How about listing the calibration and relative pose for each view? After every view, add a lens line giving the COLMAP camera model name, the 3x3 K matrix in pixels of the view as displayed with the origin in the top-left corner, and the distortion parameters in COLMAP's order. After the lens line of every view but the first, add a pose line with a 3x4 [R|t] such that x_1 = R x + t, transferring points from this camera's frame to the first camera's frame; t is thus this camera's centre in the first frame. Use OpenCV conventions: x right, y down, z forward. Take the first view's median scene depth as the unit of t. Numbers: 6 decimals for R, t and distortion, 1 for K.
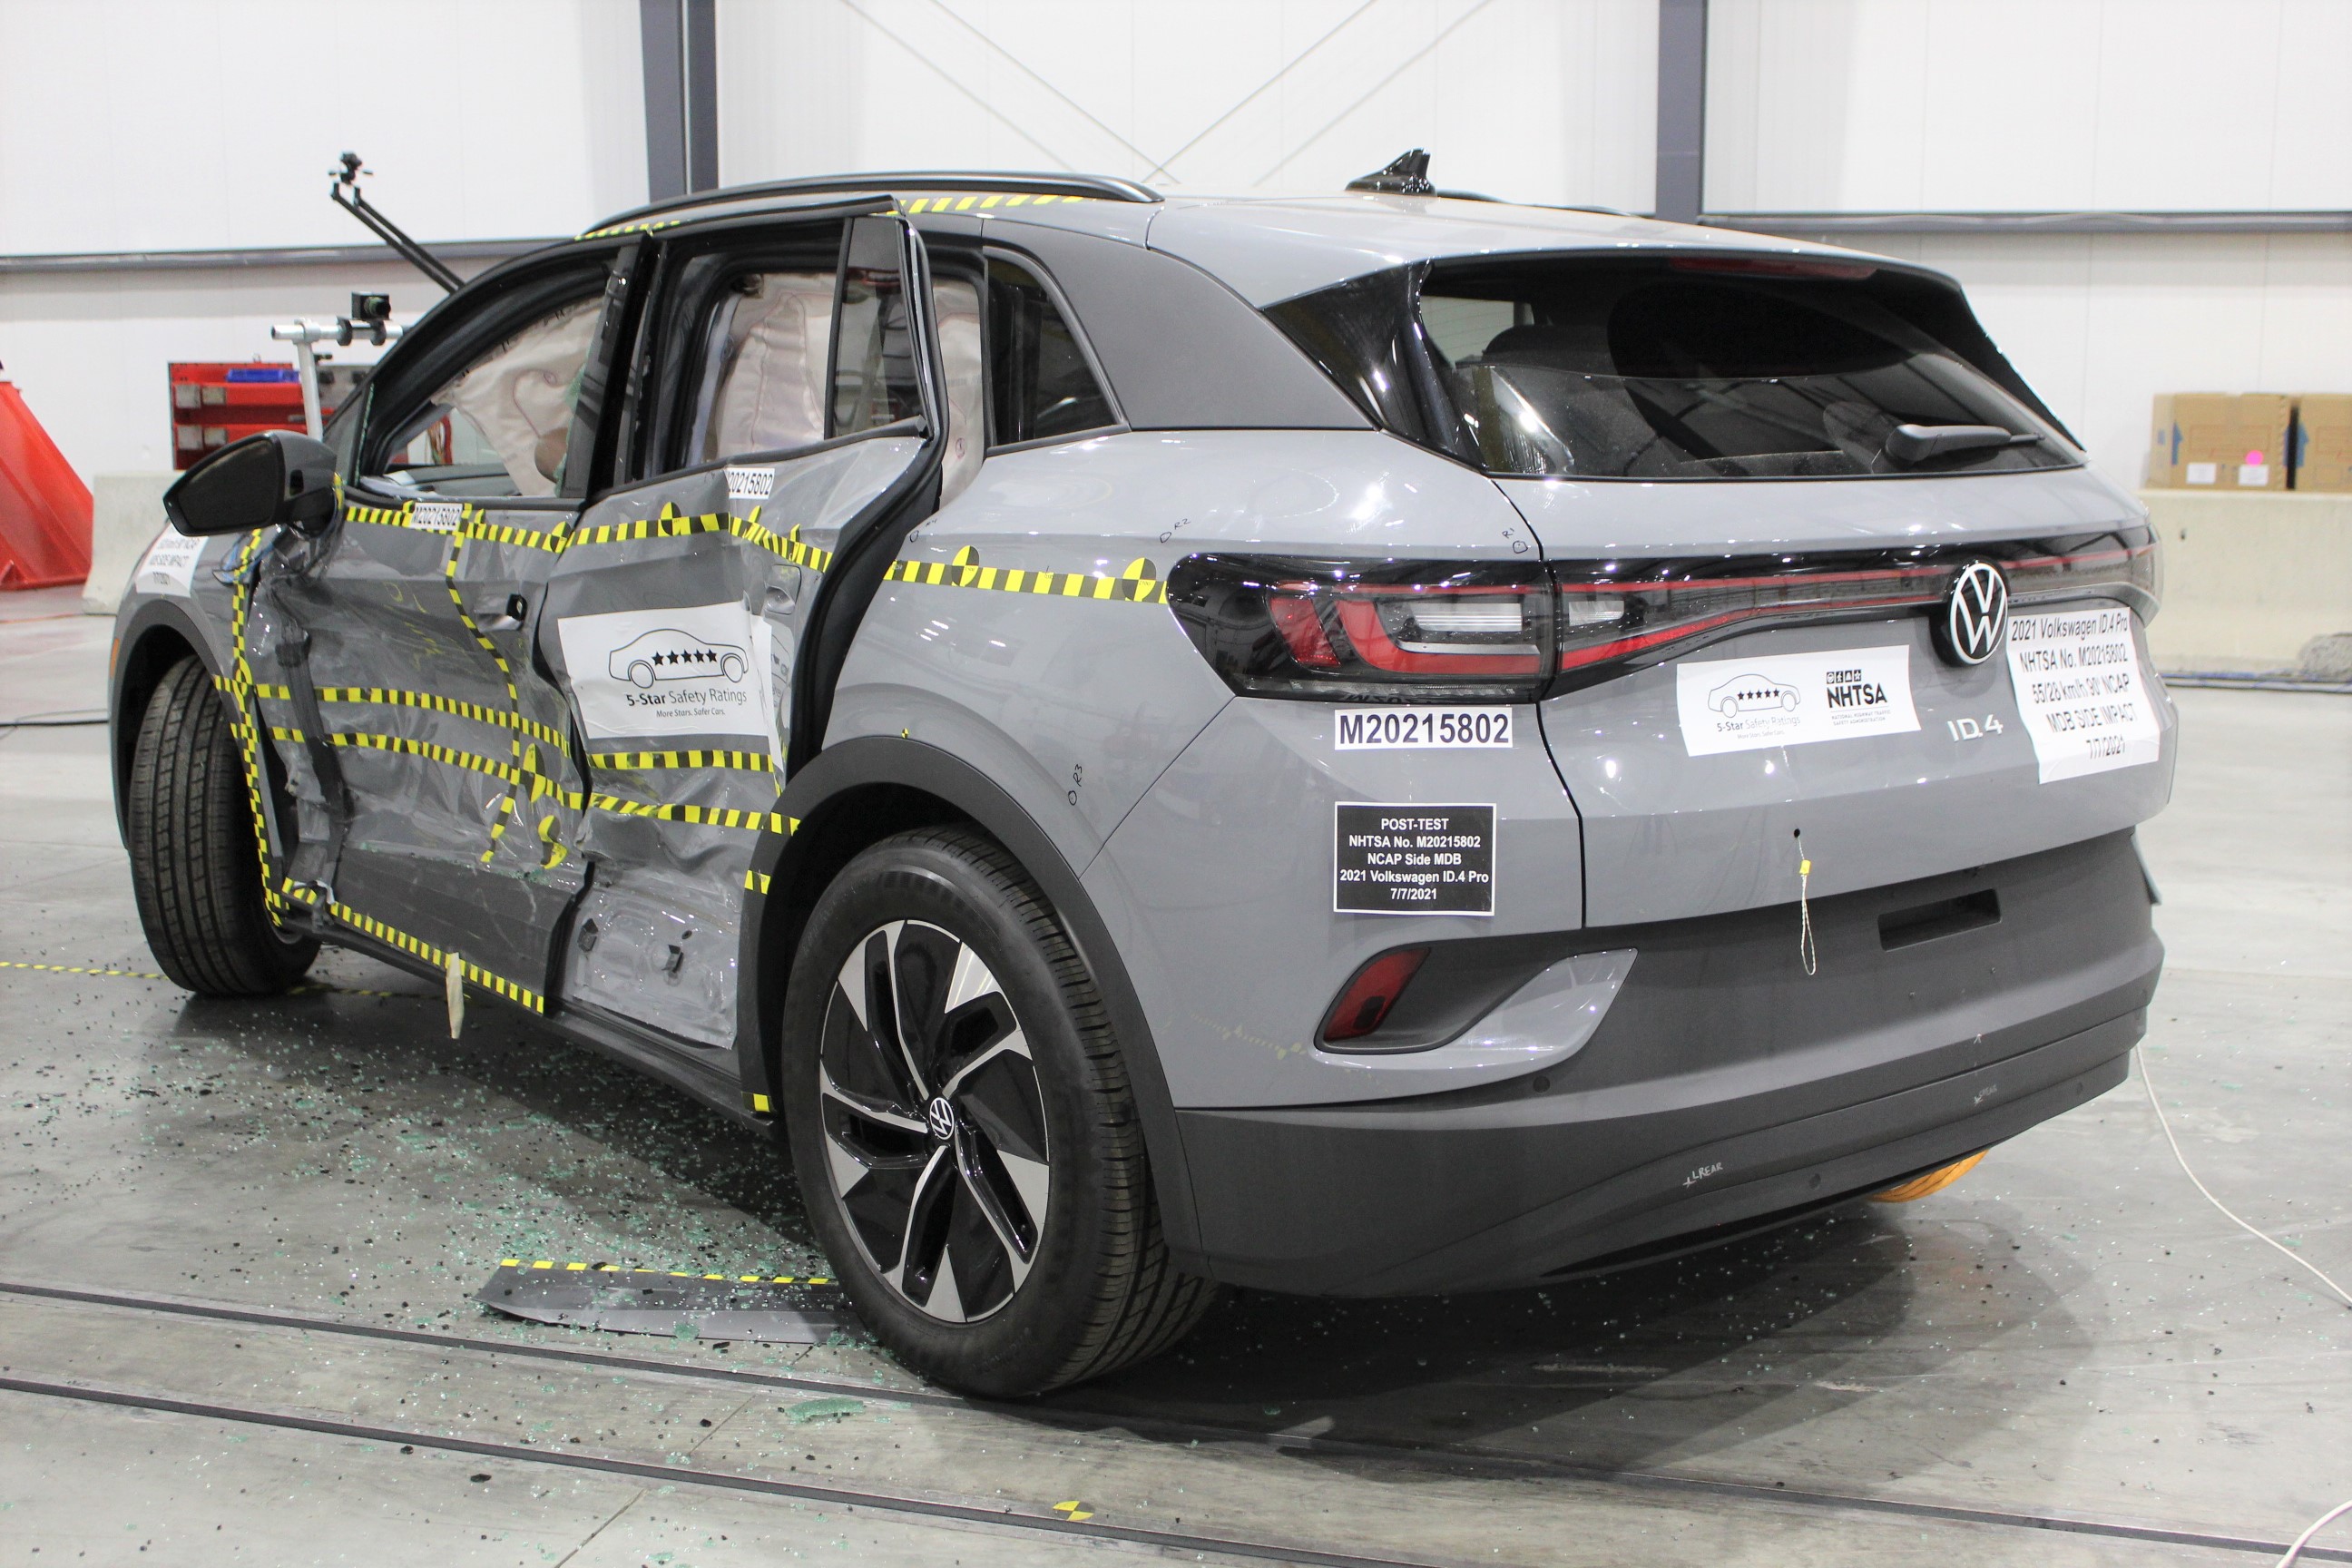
lens RADIAL K [[2529.4, 0, 1176.0], [0, 2529.4, 784.0], [0, 0, 1]] dist [-0.136520, 0.199174]
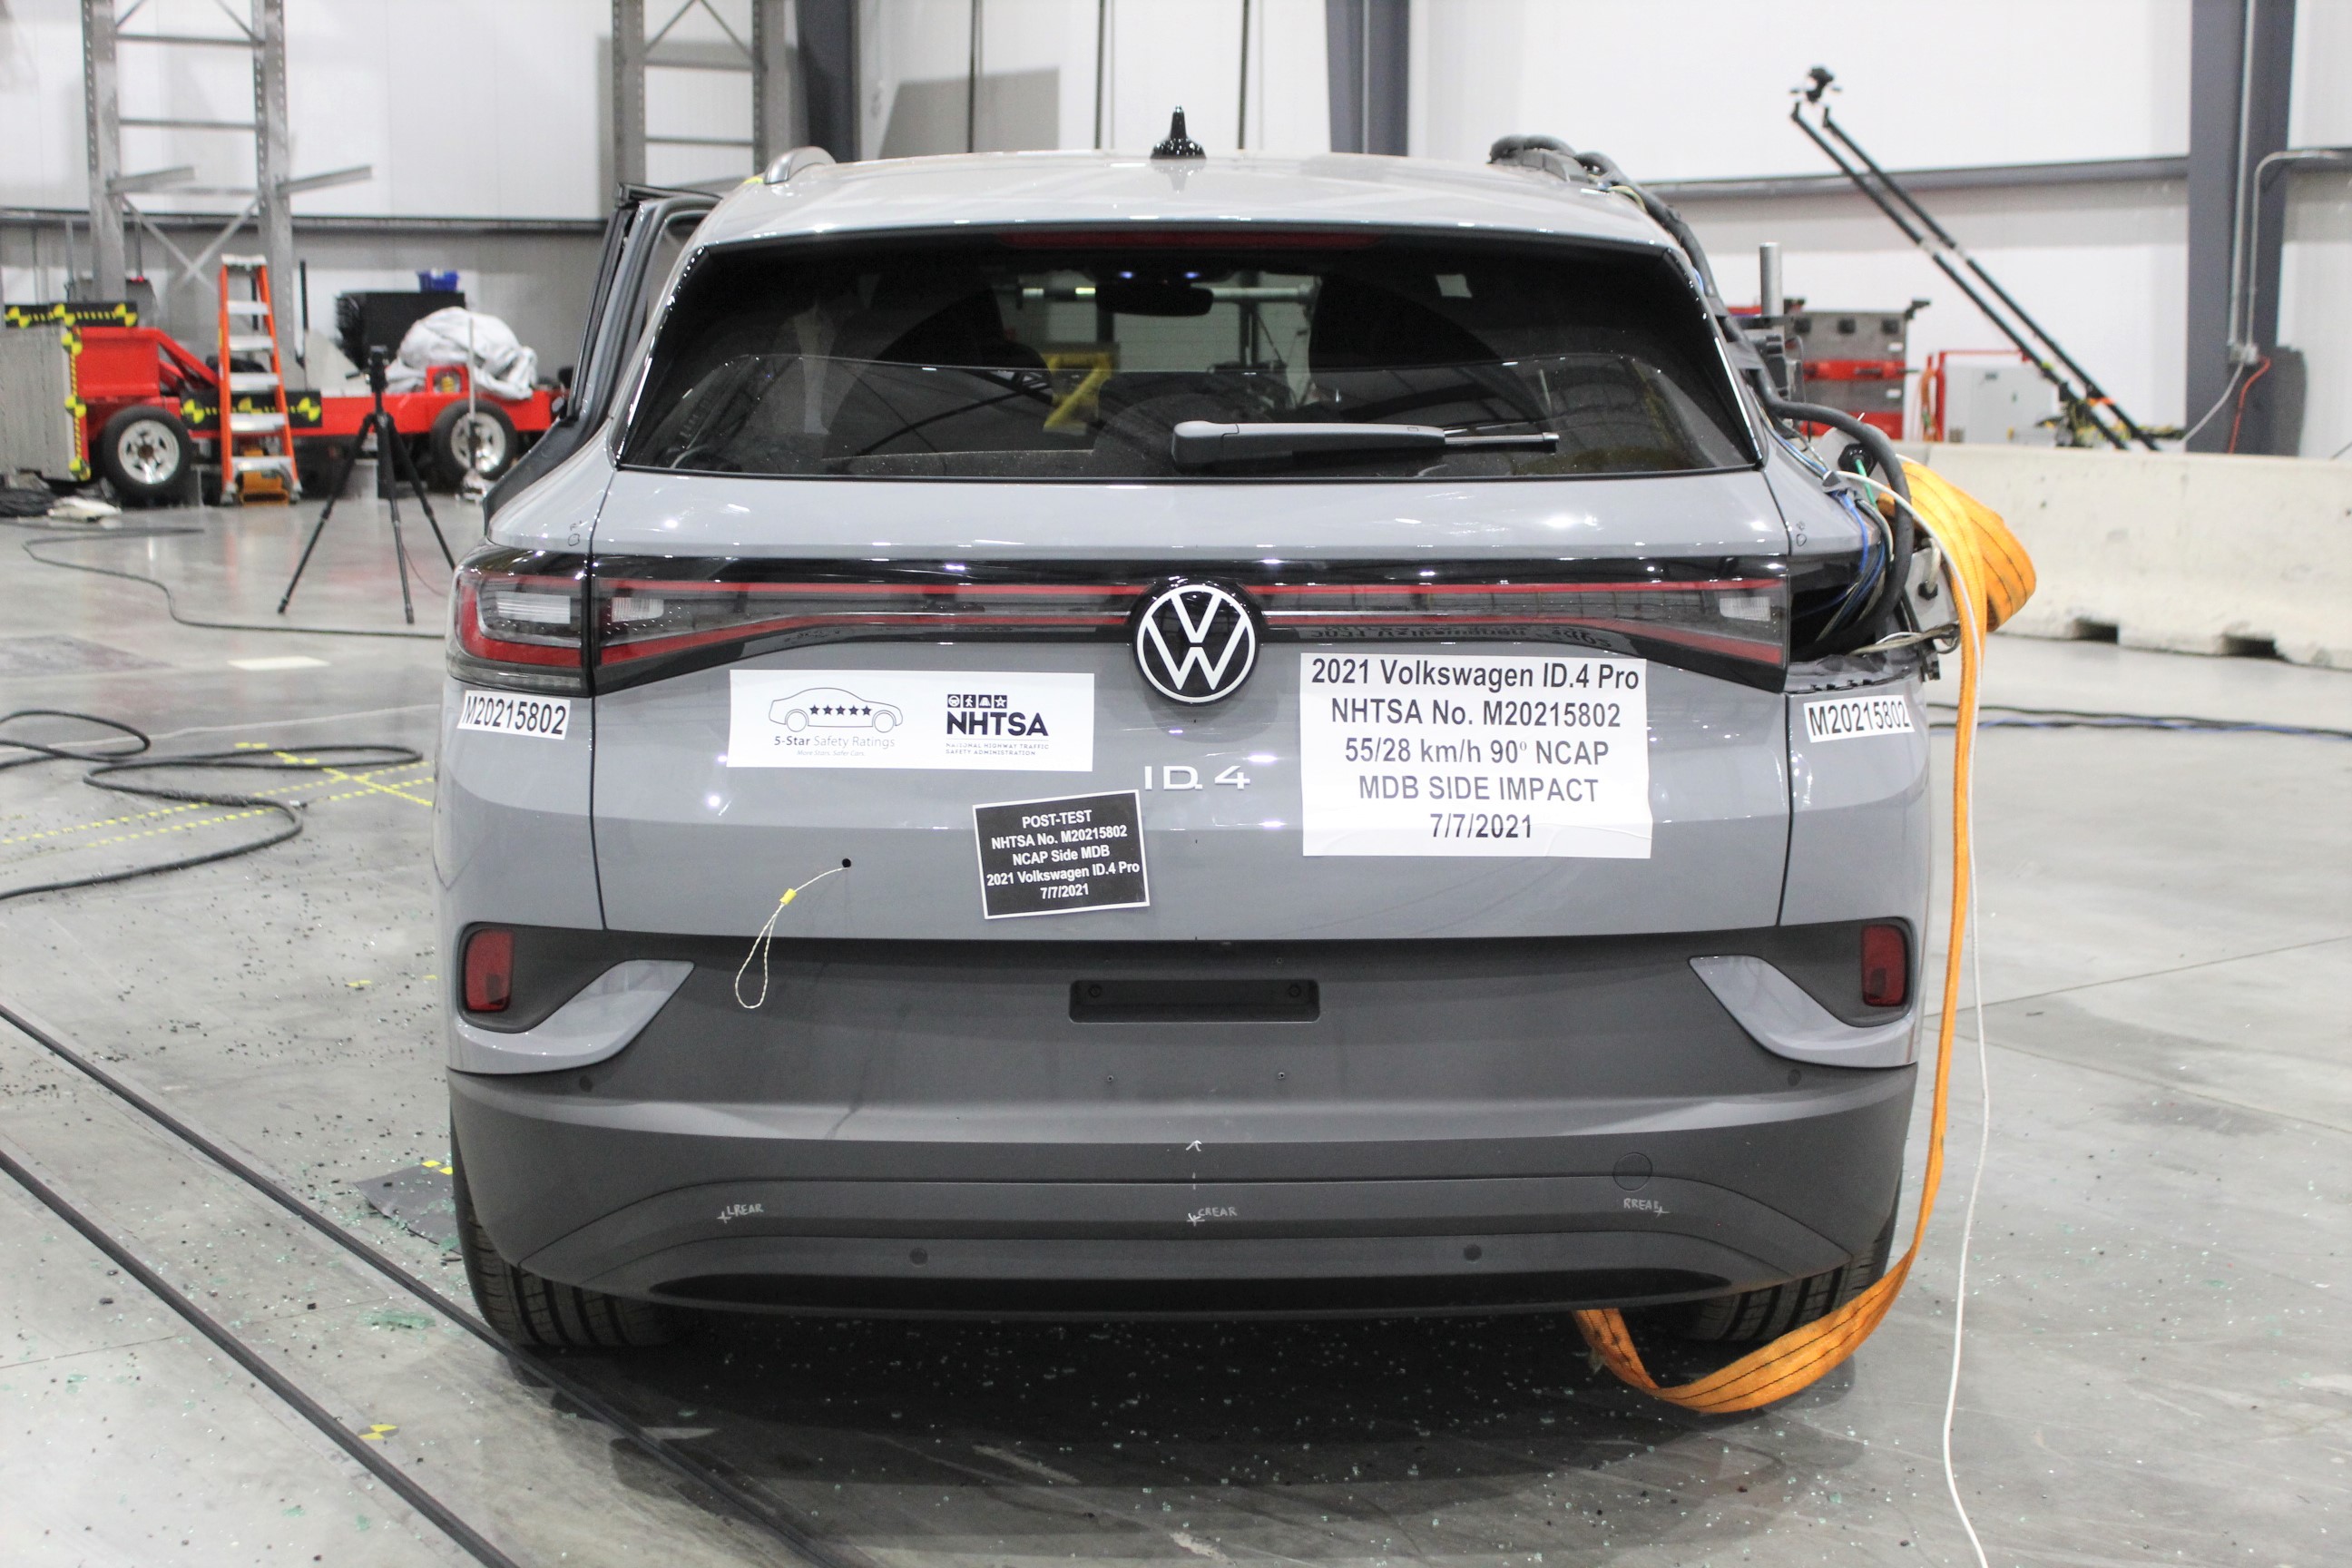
lens RADIAL K [[3080.1, 0, 1176.0], [0, 3080.1, 784.0], [0, 0, 1]] dist [-0.016217, -0.035730]
pose [[0.775865, 0.092405, -0.624095, 0.987628], [-0.099227, 0.994777, 0.023931, -0.045765], [0.623046, 0.043360, 0.780982, 0.181010]]
